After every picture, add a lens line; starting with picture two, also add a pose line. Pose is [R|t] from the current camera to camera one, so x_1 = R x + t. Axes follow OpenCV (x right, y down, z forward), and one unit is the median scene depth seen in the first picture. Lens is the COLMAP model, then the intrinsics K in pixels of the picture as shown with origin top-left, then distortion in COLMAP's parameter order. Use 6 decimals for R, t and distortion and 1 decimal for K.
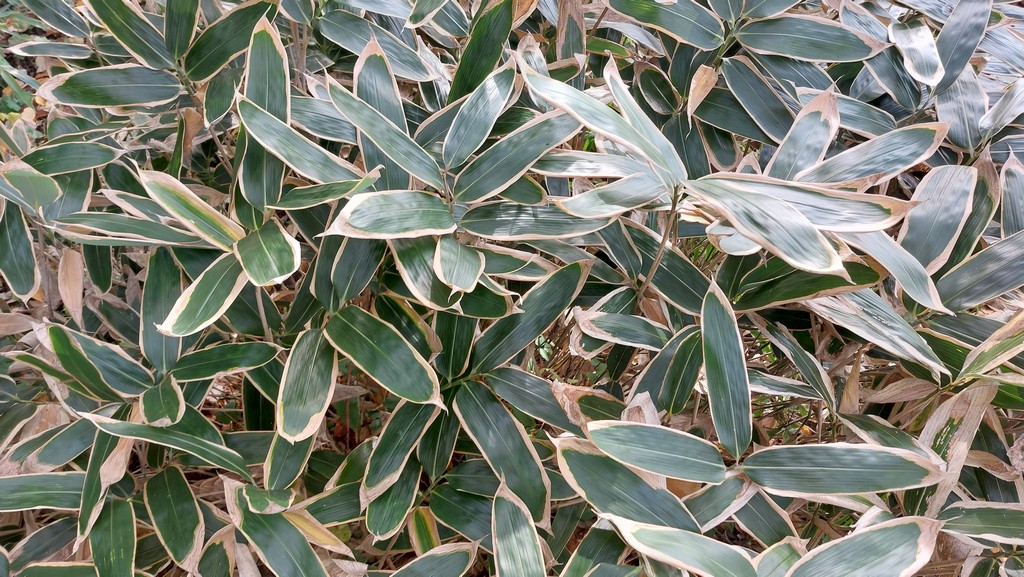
lens RADIAL K [[736.4, 0, 510.6], [0, 736.4, 265.4], [0, 0, 1]] dist [-0.003304, -0.008064]
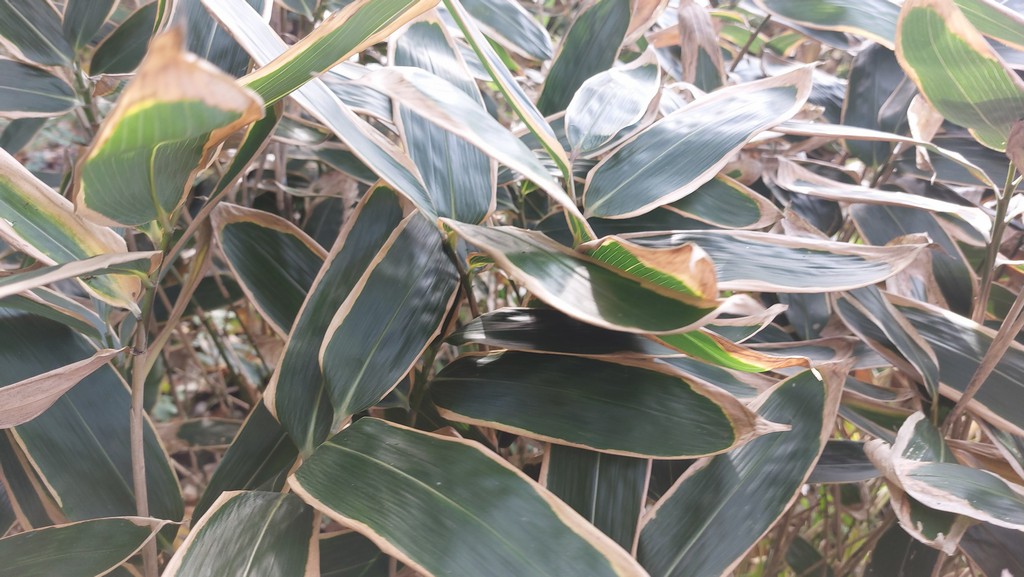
lens RADIAL K [[752.1, 0, 550.6], [0, 752.1, 256.2], [0, 0, 1]] dist [-0.005113, -0.002353]
pose [[0.996430, -0.000263, 0.084419, -0.145953], [0.036803, 0.901320, -0.431588, 0.154104], [-0.075975, 0.433154, 0.898112, 0.569739]]
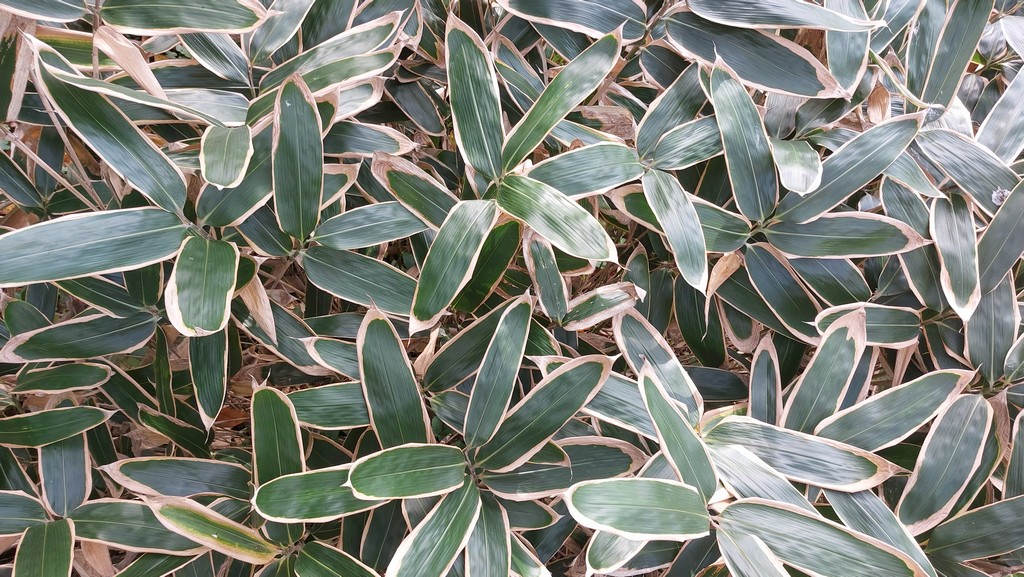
lens RADIAL K [[746.3, 0, 528.3], [0, 746.3, 222.1], [0, 0, 1]] dist [0.038773, -0.060167]
pose [[0.997289, -0.053802, 0.050203, -0.038870], [0.031465, 0.928494, 0.370013, -0.780603], [-0.066521, -0.367430, 0.927669, 0.185199]]
